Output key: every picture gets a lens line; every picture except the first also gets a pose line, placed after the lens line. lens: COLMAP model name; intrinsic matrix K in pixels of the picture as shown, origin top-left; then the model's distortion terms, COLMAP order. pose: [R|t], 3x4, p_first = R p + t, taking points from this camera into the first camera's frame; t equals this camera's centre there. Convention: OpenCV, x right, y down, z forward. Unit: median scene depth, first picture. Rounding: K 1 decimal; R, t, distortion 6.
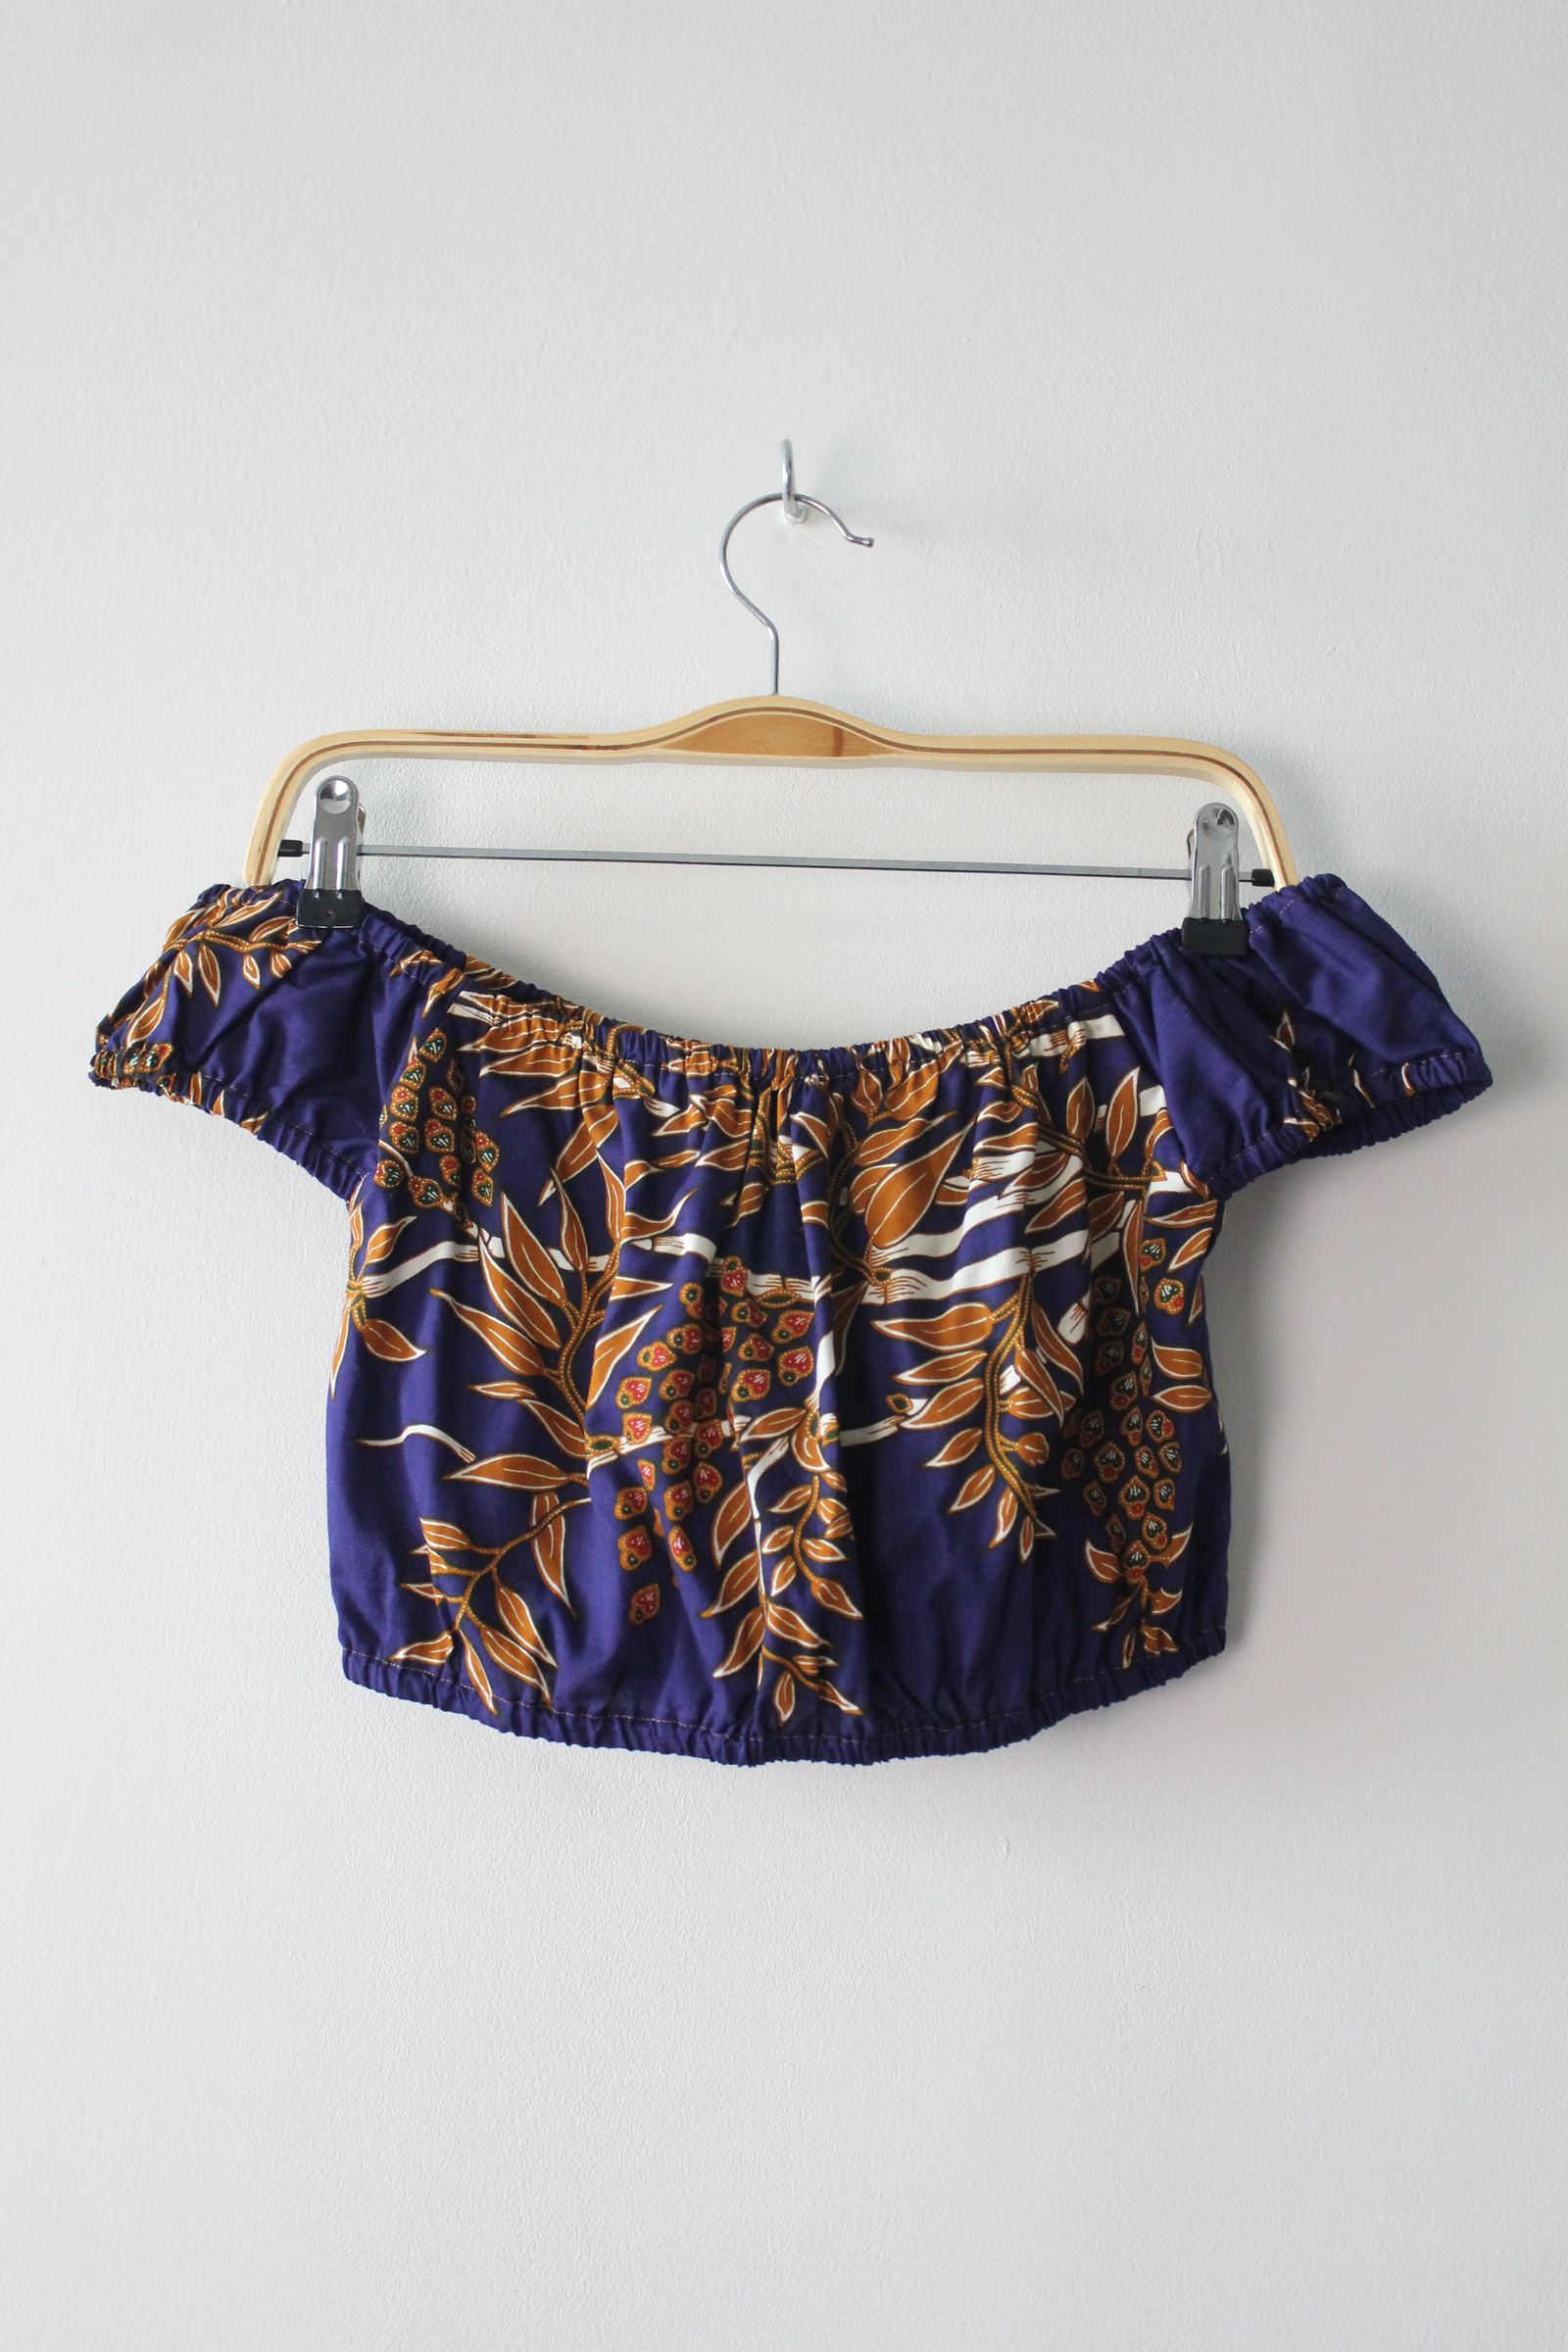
lens RADIAL K [[2830.7, 0, 784.0], [0, 2830.7, 1176.0], [0, 0, 1]] dist [-0.056264, 0.004865]
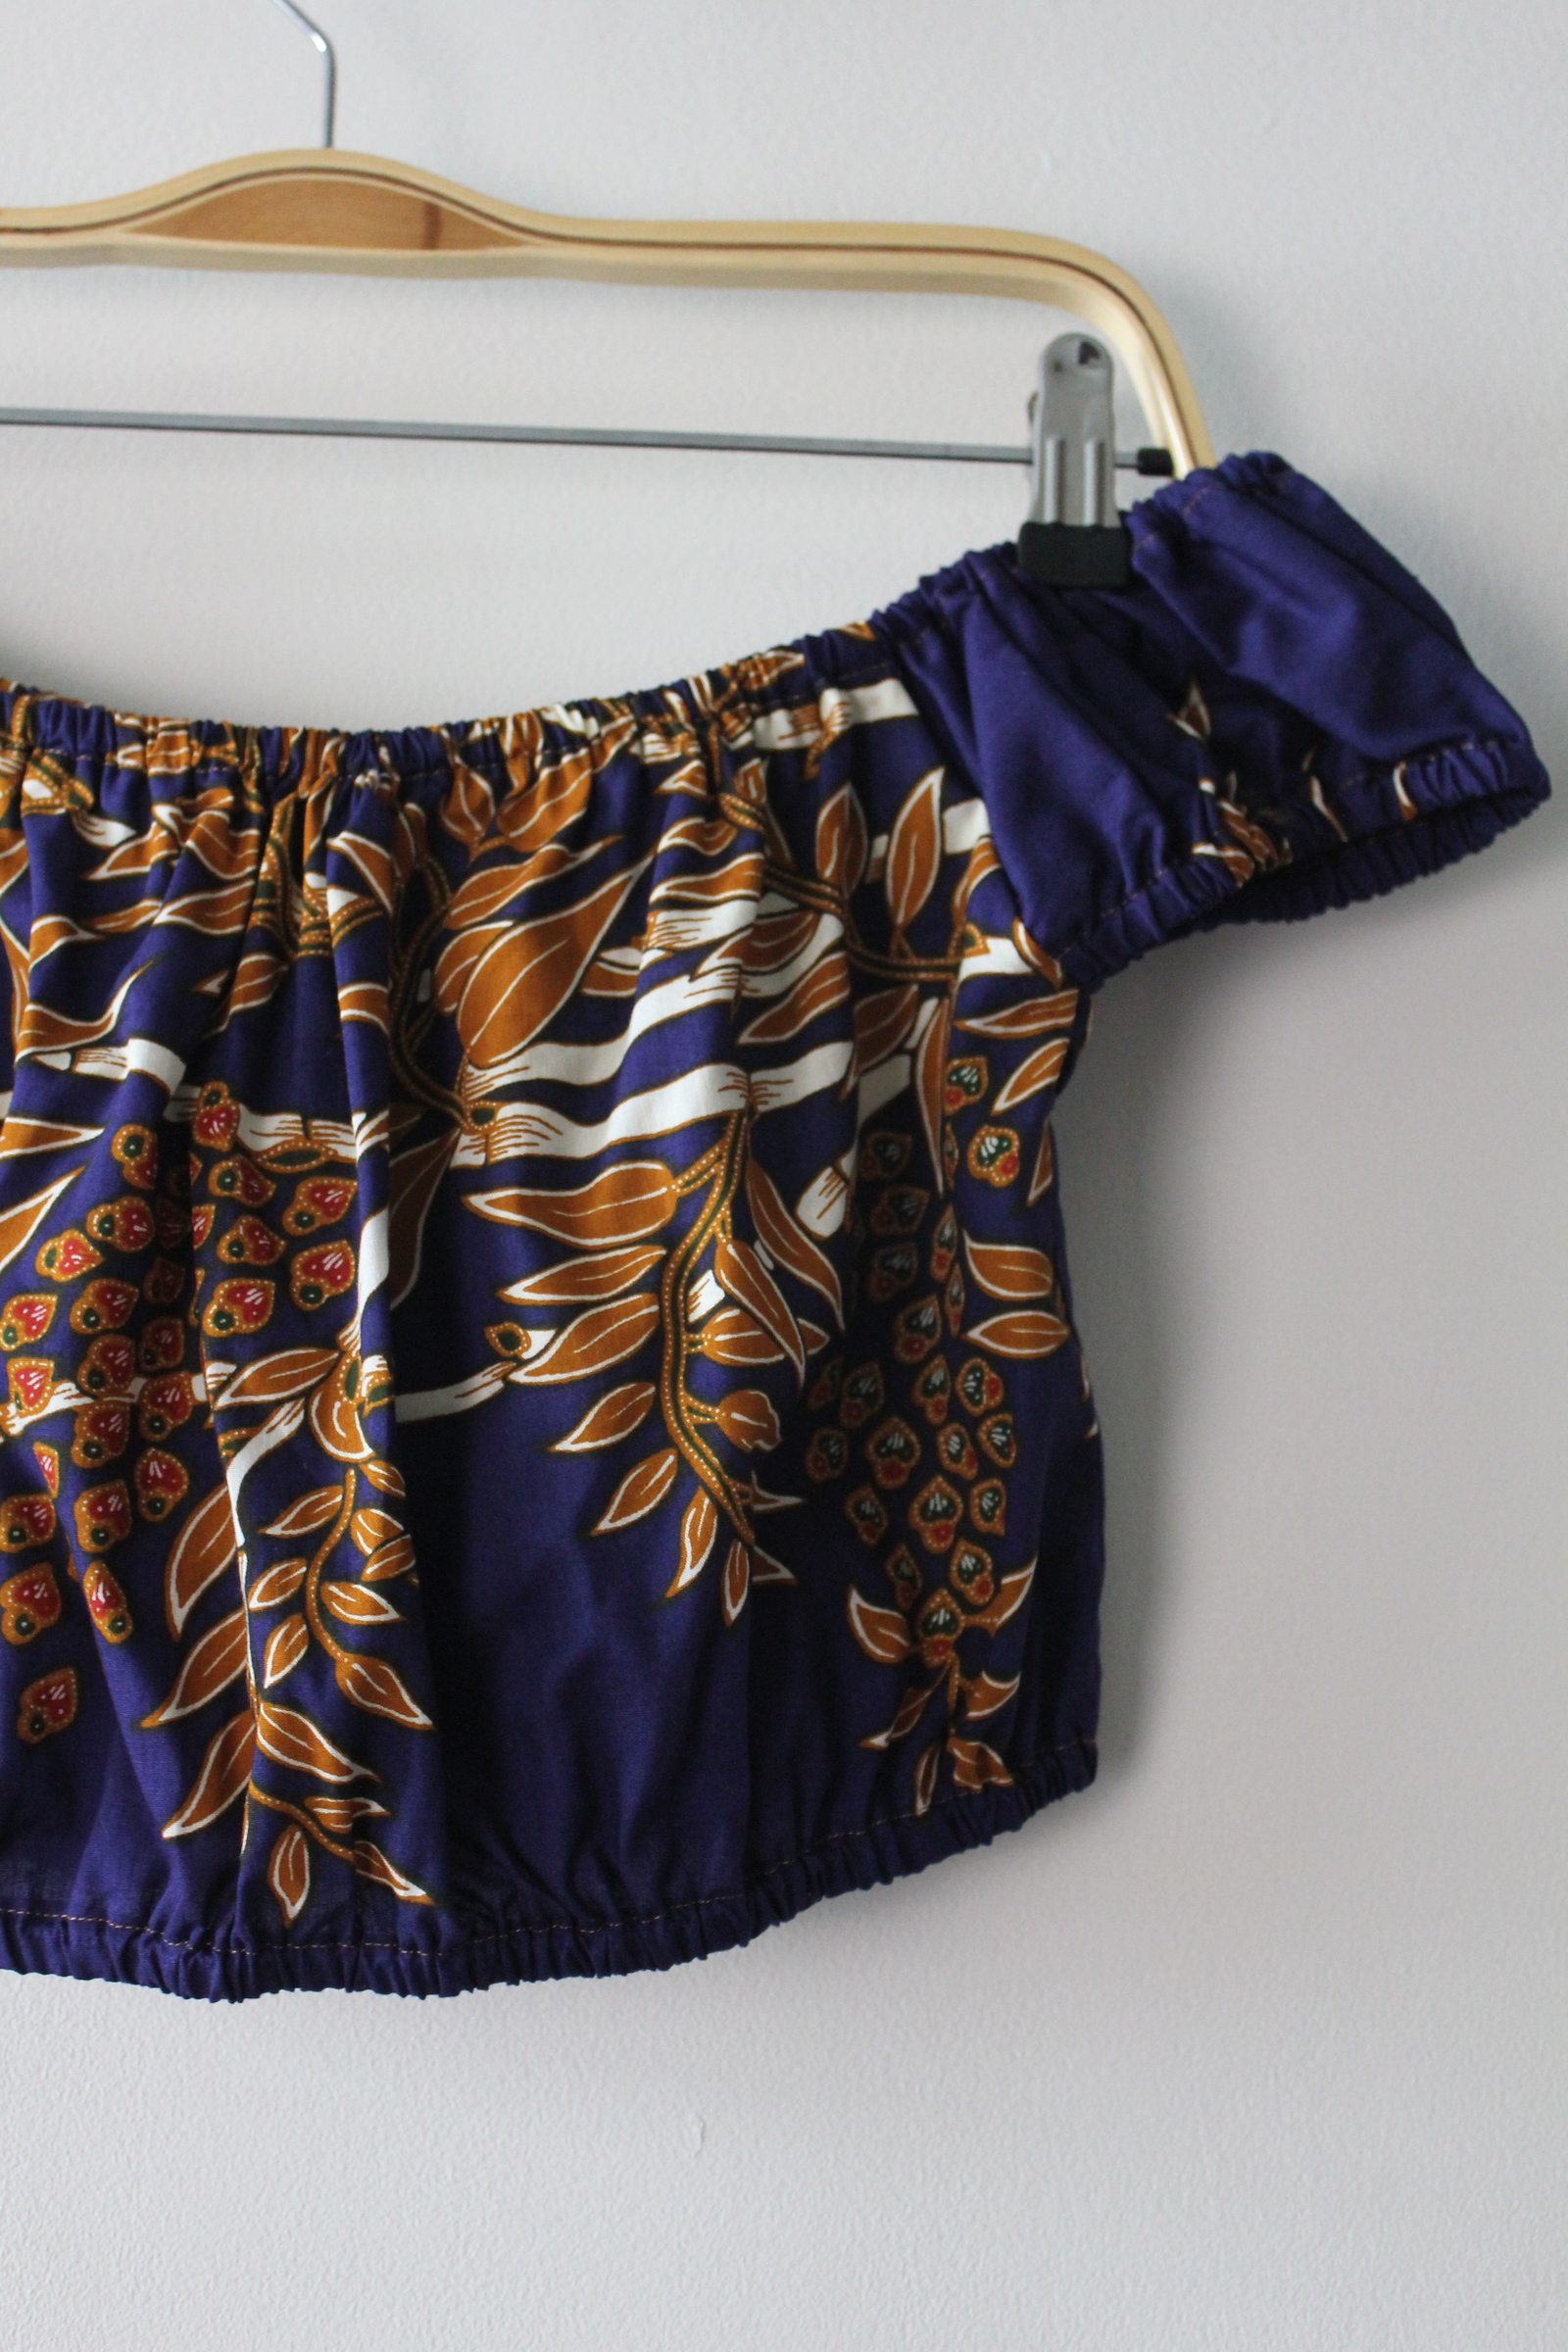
lens RADIAL K [[3189.1, 0, 784.0], [0, 3189.1, 1176.0], [0, 0, 1]] dist [-0.025380, -0.023002]
pose [[0.998855, -0.000900, 0.047827, 0.063663], [0.001971, 0.999748, -0.022349, 0.061005], [-0.047794, 0.022418, 0.998606, 0.363288]]
